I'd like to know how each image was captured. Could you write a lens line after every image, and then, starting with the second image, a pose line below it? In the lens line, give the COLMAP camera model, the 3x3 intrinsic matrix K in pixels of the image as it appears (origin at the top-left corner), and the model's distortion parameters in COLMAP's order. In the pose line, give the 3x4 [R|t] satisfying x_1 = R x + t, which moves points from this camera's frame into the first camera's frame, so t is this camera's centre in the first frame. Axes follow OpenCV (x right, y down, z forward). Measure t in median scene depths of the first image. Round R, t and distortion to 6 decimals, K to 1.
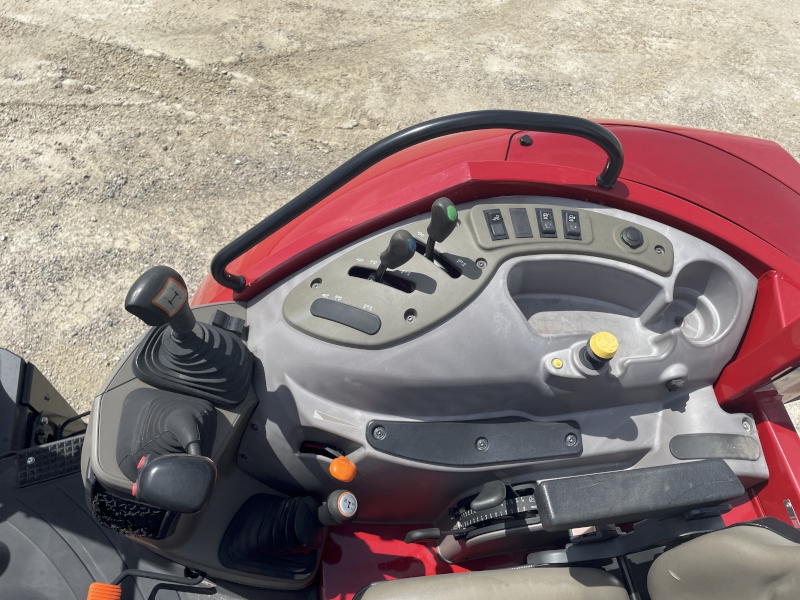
lens RADIAL K [[610.3, 0, 400.0], [0, 610.3, 300.0], [0, 0, 1]] dist [0.080857, -0.101565]
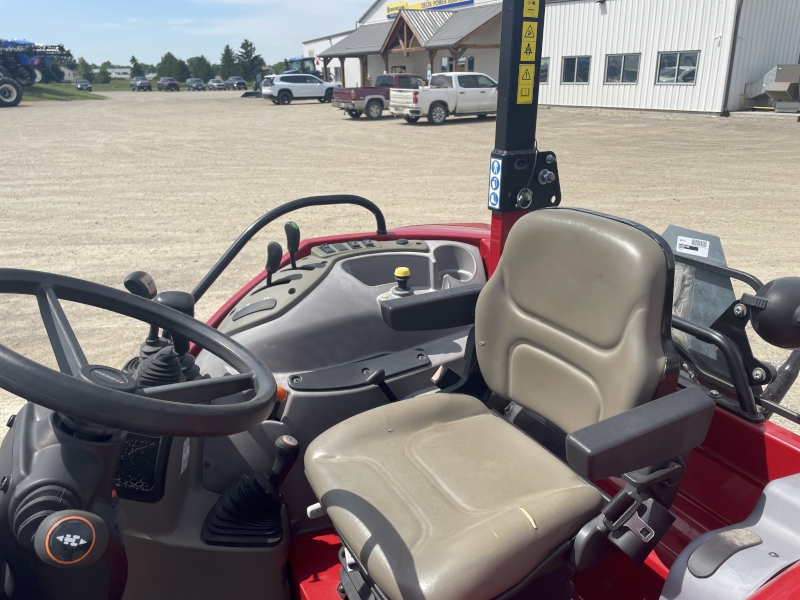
lens RADIAL K [[610.3, 0, 400.0], [0, 610.3, 300.0], [0, 0, 1]] dist [0.080857, -0.101565]
pose [[0.933115, -0.261886, 0.246400, -0.121974], [0.358261, 0.735734, -0.574757, 1.068773], [-0.030764, 0.624589, 0.780347, -0.307596]]
